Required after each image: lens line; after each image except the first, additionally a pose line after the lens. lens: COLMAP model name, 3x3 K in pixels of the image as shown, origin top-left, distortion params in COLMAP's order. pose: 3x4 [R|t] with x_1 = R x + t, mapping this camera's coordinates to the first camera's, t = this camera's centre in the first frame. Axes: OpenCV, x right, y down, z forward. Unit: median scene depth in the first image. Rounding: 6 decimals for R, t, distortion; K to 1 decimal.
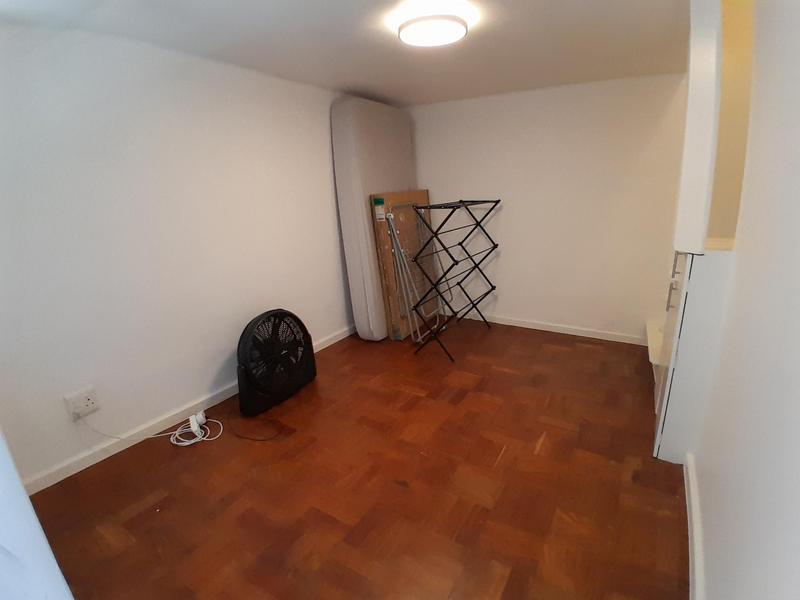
lens RADIAL K [[395.9, 0, 400.0], [0, 395.9, 300.0], [0, 0, 1]] dist [-0.000341, -0.039074]
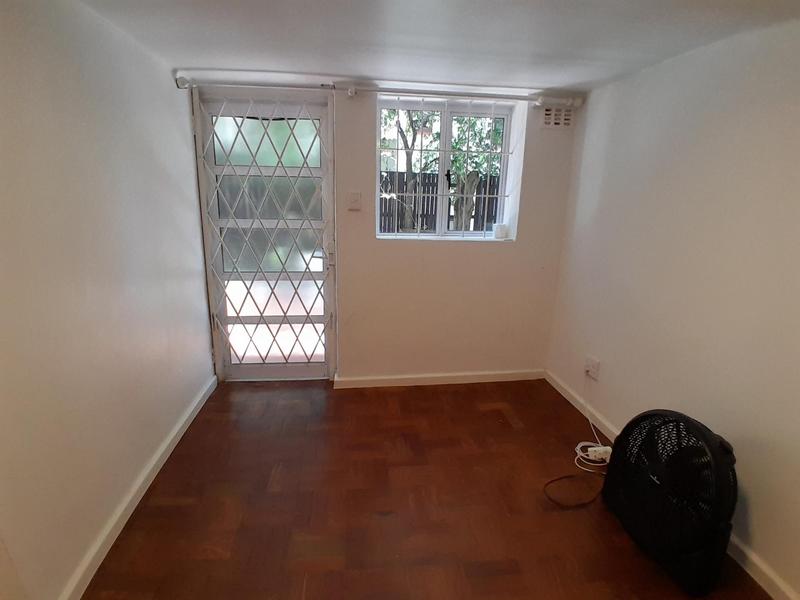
lens RADIAL K [[395.9, 0, 400.0], [0, 395.9, 300.0], [0, 0, 1]] dist [-0.000341, -0.039074]
pose [[-0.789744, 0.171298, -0.589034, 0.495426], [-0.146273, 0.879938, 0.452011, -0.494442], [0.595742, 0.443133, -0.669870, 1.544032]]
